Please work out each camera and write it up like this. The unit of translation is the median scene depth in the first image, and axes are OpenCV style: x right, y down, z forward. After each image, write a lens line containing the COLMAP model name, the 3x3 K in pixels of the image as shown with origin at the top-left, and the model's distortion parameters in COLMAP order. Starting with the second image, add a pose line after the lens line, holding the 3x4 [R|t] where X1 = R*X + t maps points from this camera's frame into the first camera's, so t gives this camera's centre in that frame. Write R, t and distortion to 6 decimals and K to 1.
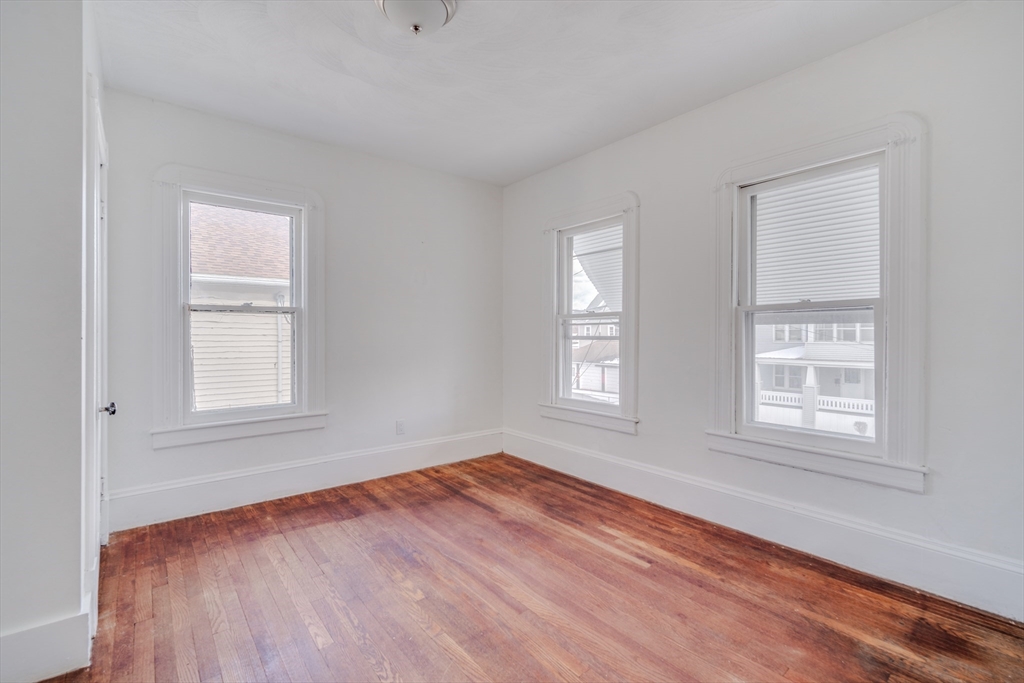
lens RADIAL K [[457.4, 0, 512.0], [0, 457.4, 341.5], [0, 0, 1]] dist [-0.001469, -0.000368]
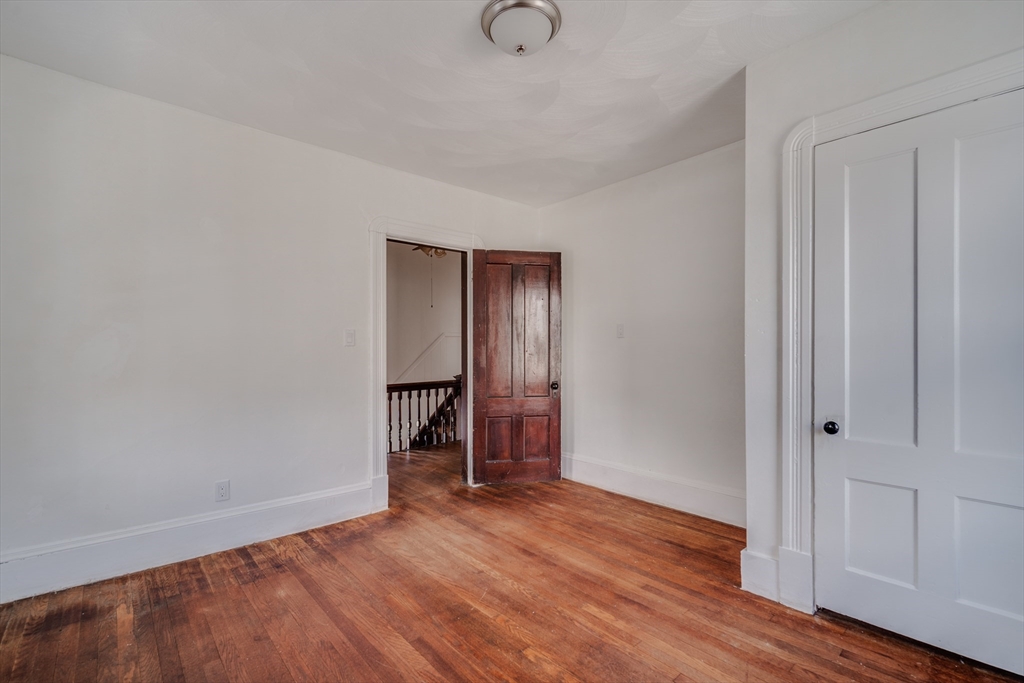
lens RADIAL K [[452.6, 0, 509.7], [0, 452.6, 326.2], [0, 0, 1]] dist [-0.000673, -0.000704]
pose [[-0.999215, 0.004022, -0.039404, -0.097469], [0.005212, 0.999532, -0.030133, -0.032770], [0.039265, -0.030314, -0.998769, 1.378815]]
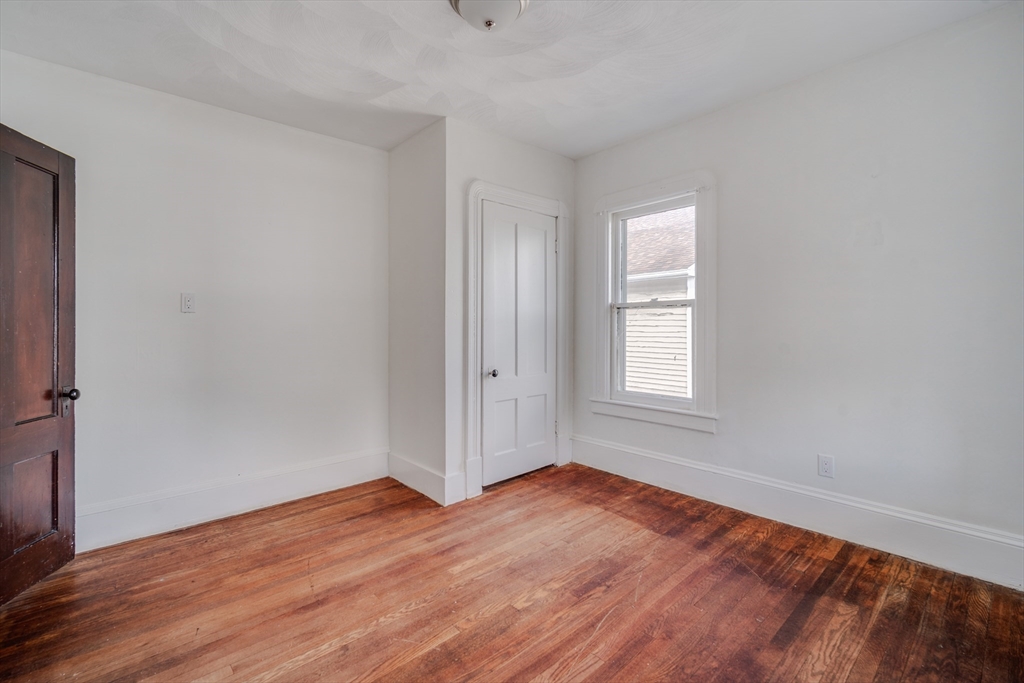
lens RADIAL K [[452.6, 0, 509.7], [0, 452.6, 326.2], [0, 0, 1]] dist [-0.000673, -0.000704]
pose [[0.044244, 0.000996, -0.999020, 0.537410], [-0.012086, 0.999927, 0.000462, -0.016887], [0.998948, 0.012054, 0.044253, 0.679285]]
